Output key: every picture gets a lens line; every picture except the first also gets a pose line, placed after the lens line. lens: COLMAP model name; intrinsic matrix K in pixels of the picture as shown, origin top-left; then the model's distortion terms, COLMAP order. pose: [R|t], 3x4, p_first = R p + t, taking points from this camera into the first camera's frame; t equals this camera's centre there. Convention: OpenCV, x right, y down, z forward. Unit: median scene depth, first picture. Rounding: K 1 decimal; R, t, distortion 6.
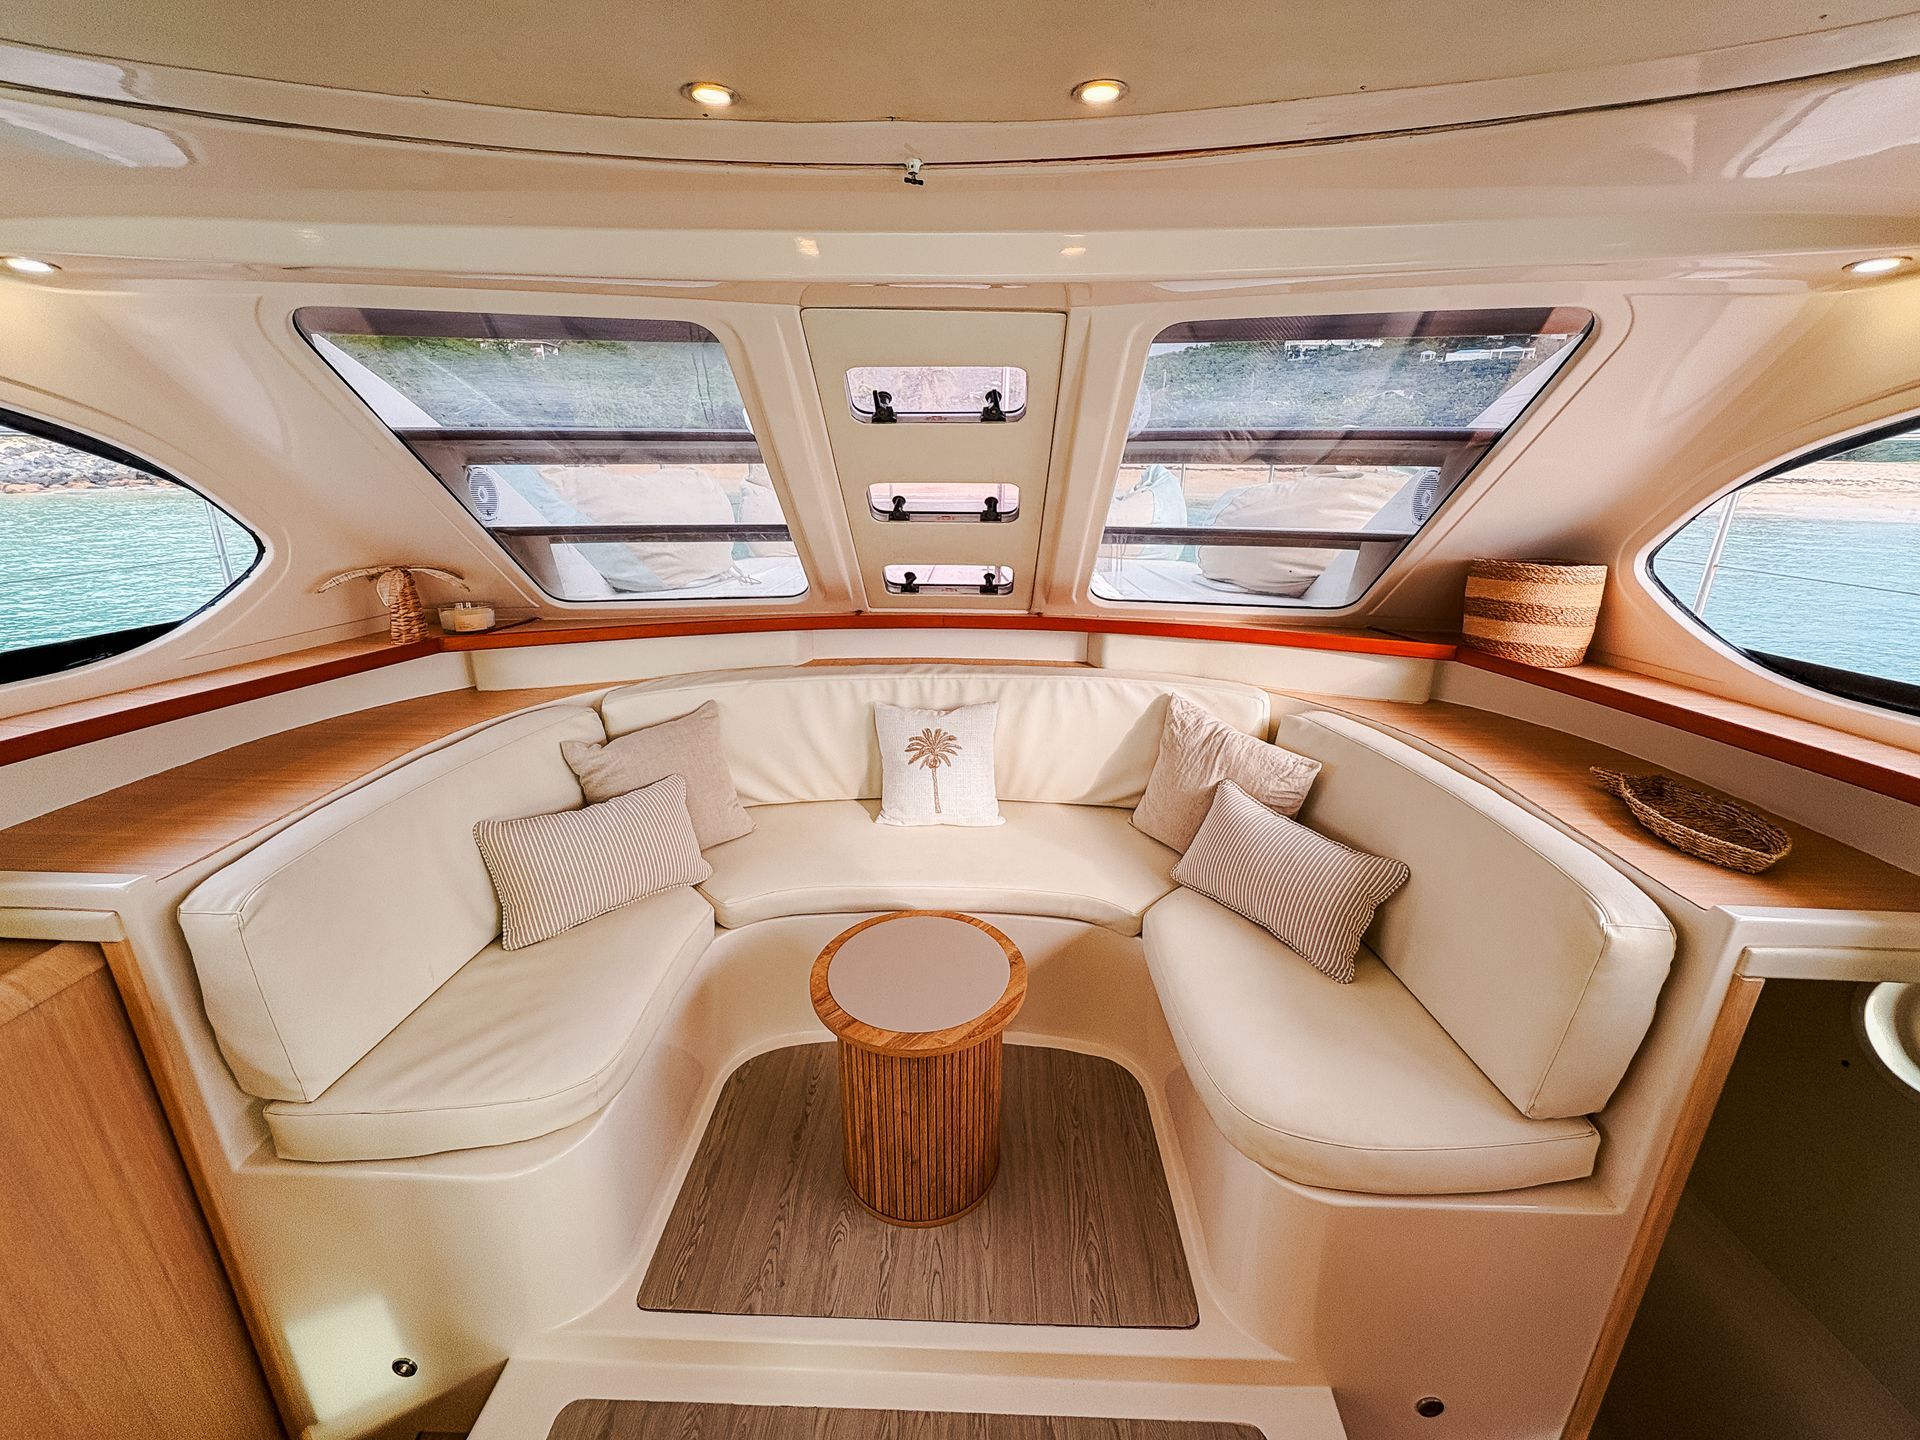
lens RADIAL K [[766.2, 0, 962.2], [0, 766.2, 718.5], [0, 0, 1]] dist [-0.000675, -0.000766]
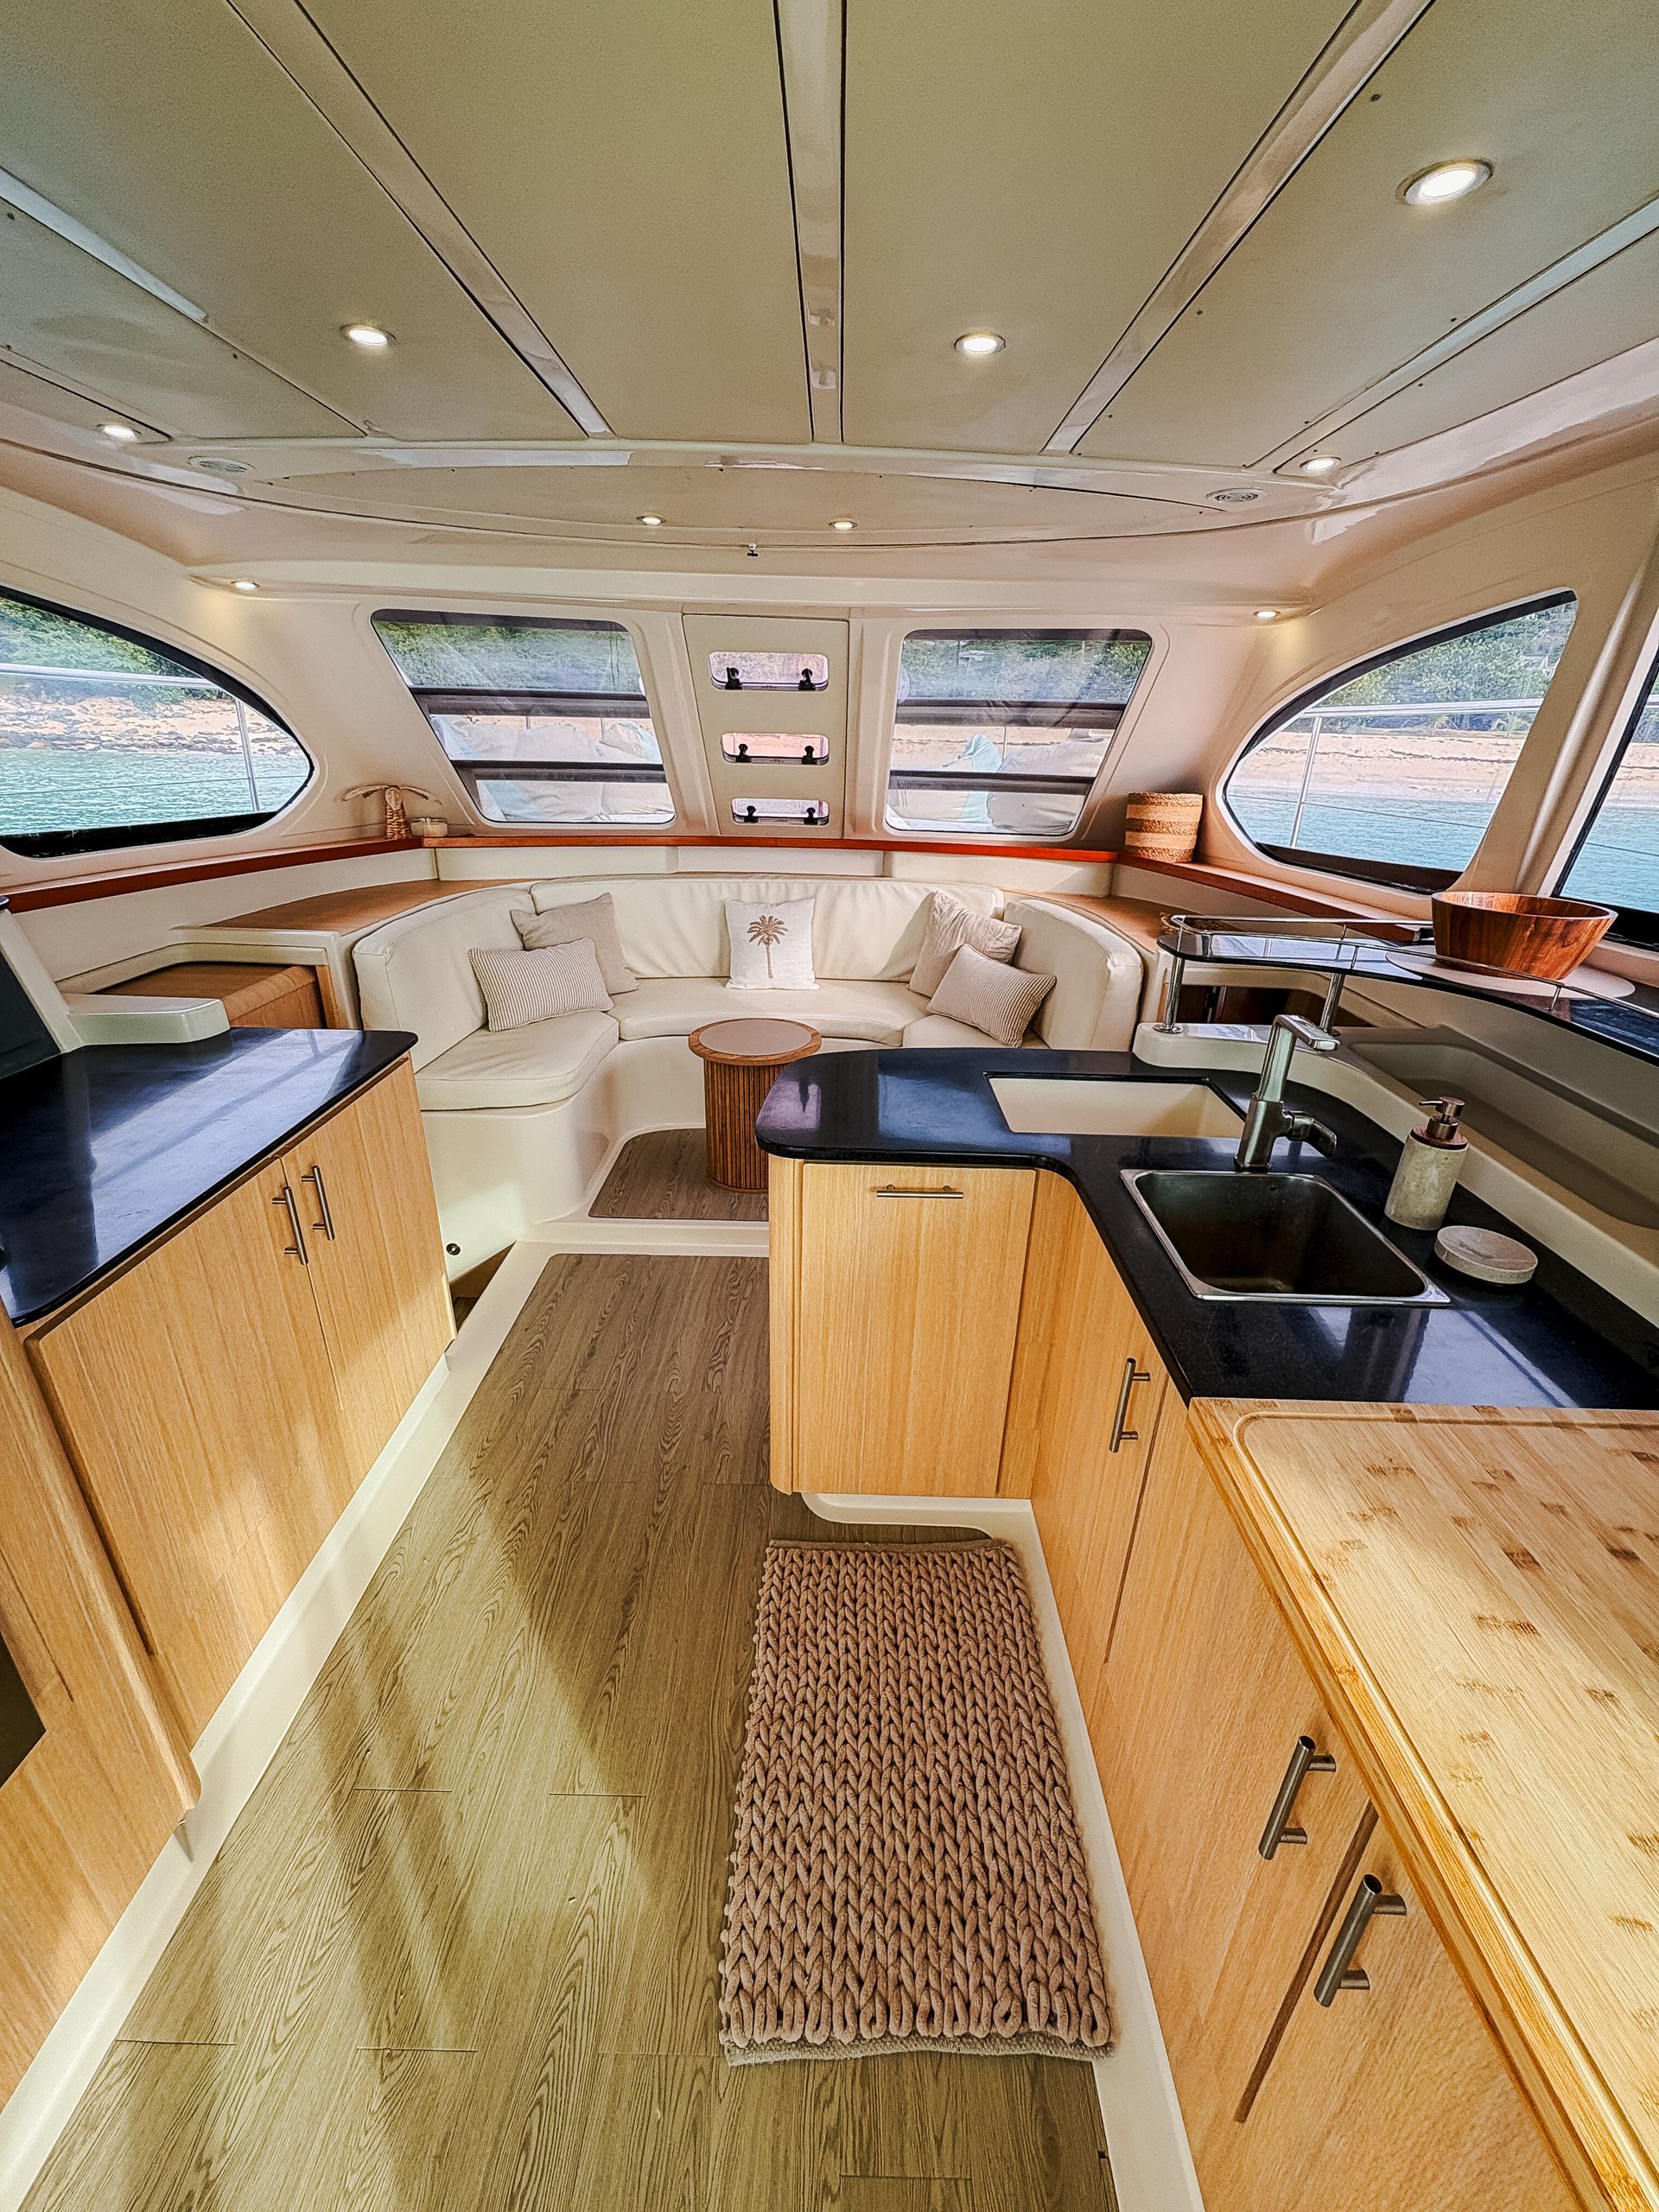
lens RADIAL K [[882.8, 0, 839.1], [0, 882.8, 1102.4], [0, 0, 1]] dist [-0.000675, -0.000766]
pose [[0.999534, 0.008358, 0.029344, 0.059675], [-0.010246, 0.997846, 0.064792, 0.300971], [-0.028740, -0.065063, 0.997467, -0.769107]]
